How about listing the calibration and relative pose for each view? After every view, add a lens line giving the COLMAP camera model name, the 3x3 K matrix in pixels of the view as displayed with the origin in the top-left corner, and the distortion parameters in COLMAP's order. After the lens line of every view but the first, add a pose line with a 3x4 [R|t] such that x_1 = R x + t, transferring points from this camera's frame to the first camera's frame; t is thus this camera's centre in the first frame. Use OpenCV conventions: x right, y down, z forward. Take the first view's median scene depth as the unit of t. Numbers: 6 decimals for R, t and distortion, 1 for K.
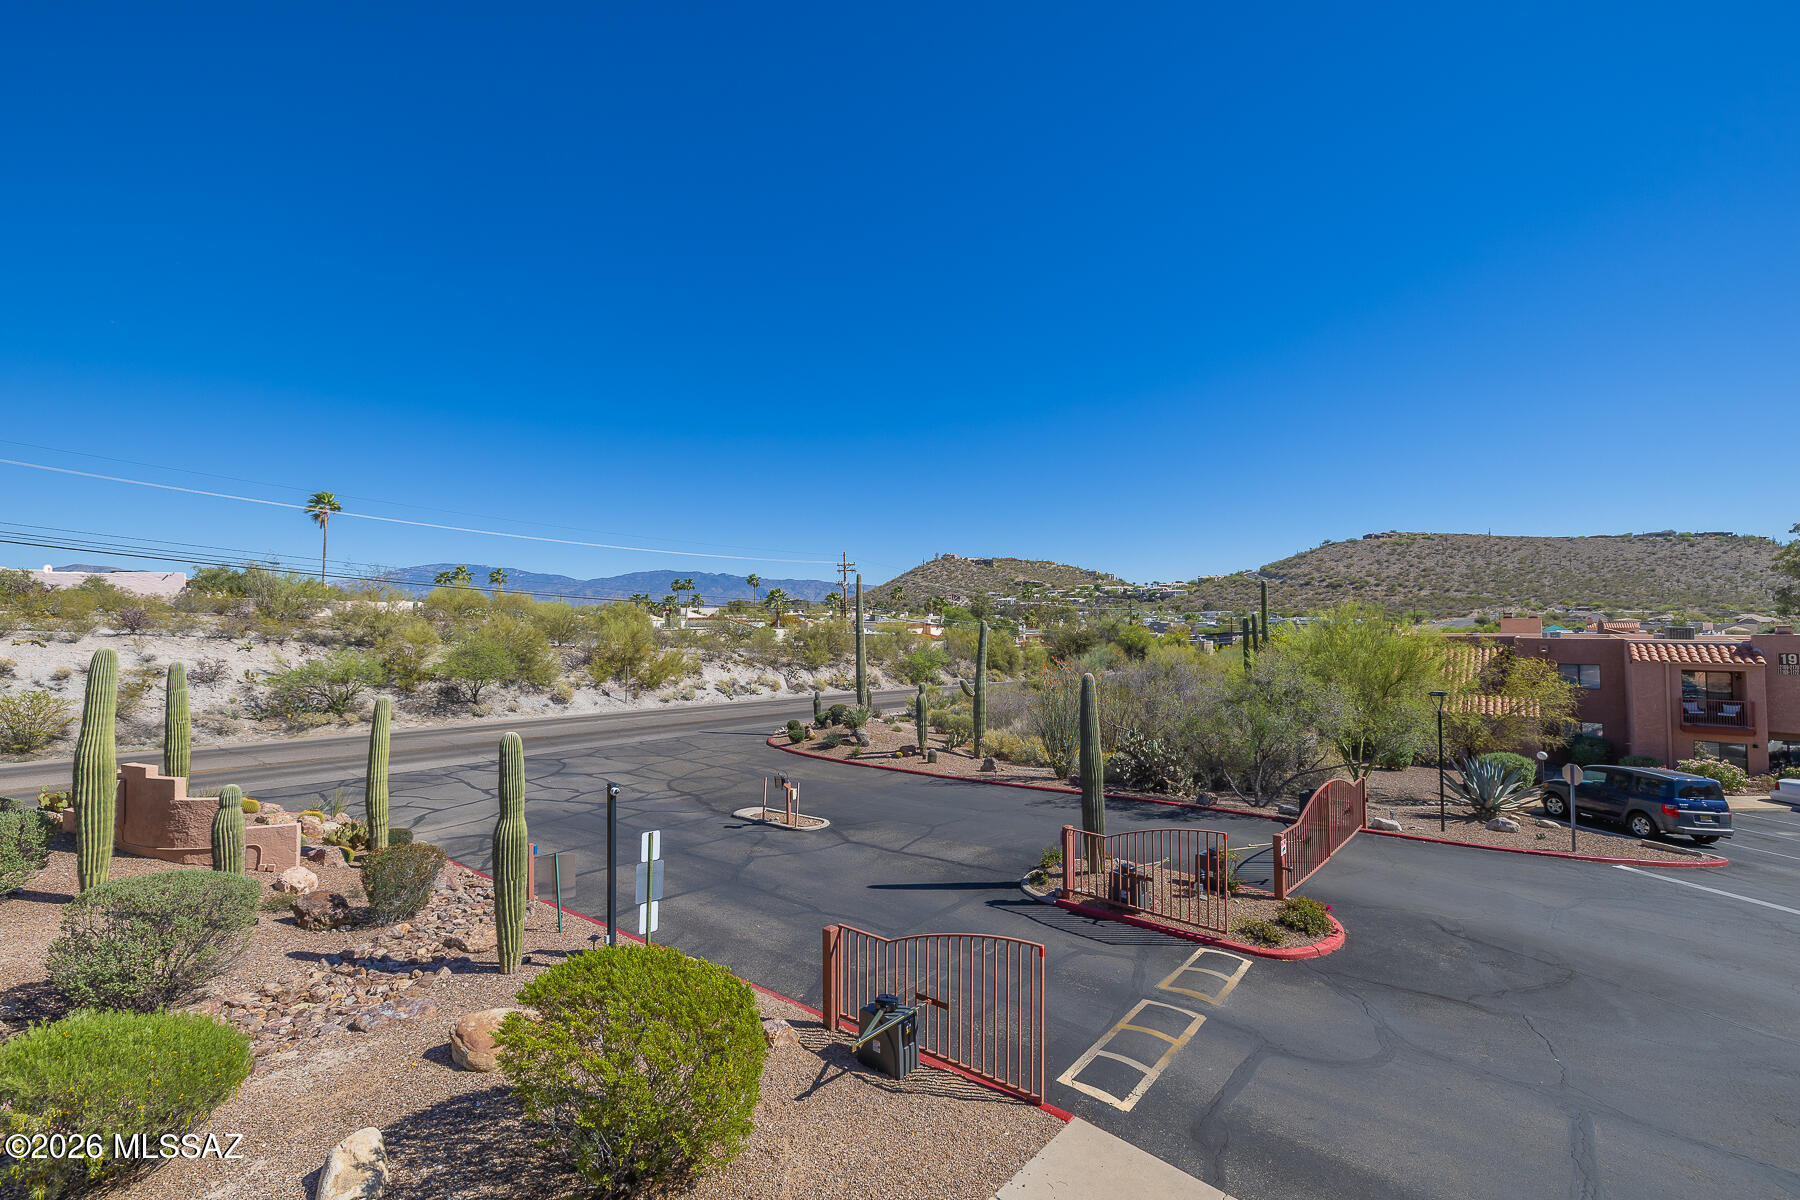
lens RADIAL K [[755.5, 0, 891.5], [0, 755.5, 583.1], [0, 0, 1]] dist [0.003533, 0.002740]
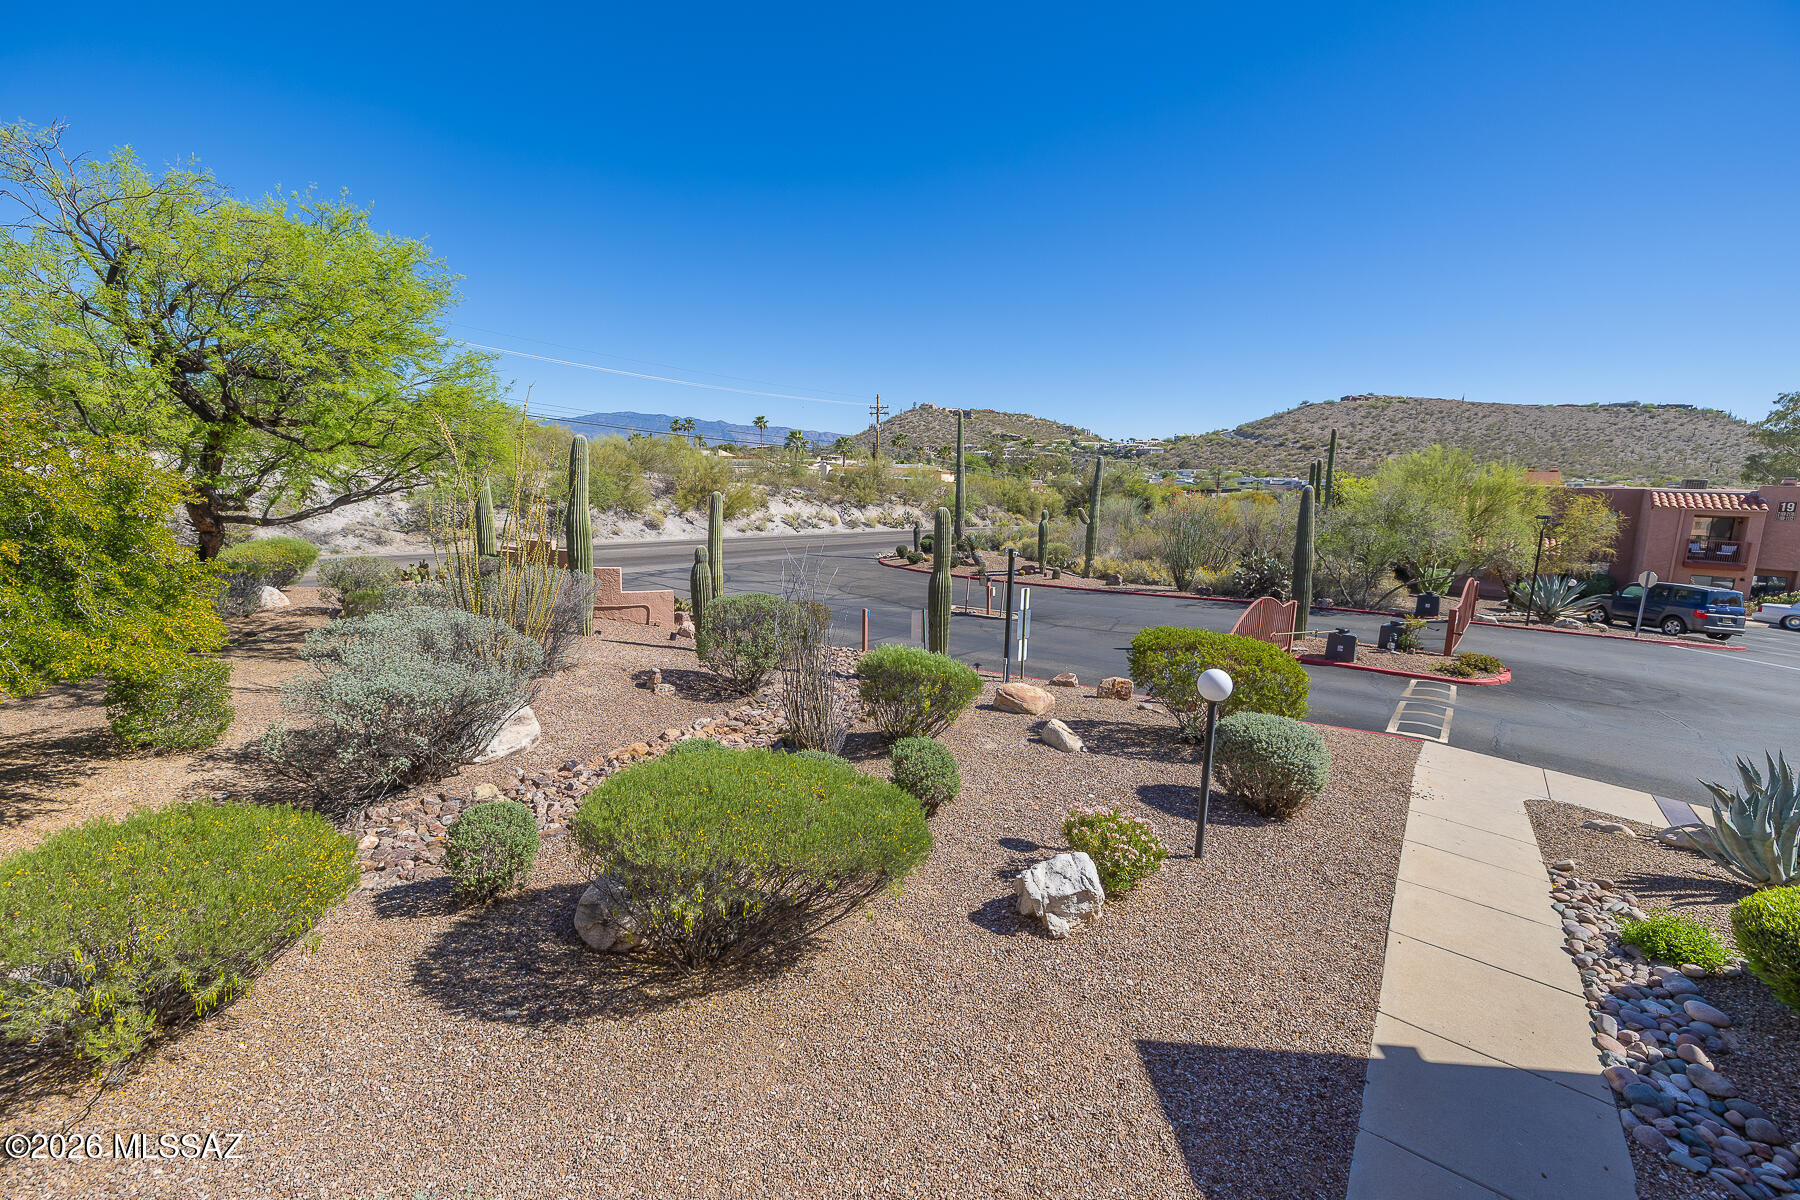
lens RADIAL K [[755.5, 0, 899.1], [0, 755.5, 572.3], [0, 0, 1]] dist [0.003533, 0.002740]
pose [[0.998773, 0.021528, 0.044589, -0.144101], [-0.029291, 0.982948, 0.181537, 0.016312], [-0.039920, -0.182620, 0.982373, -0.068696]]
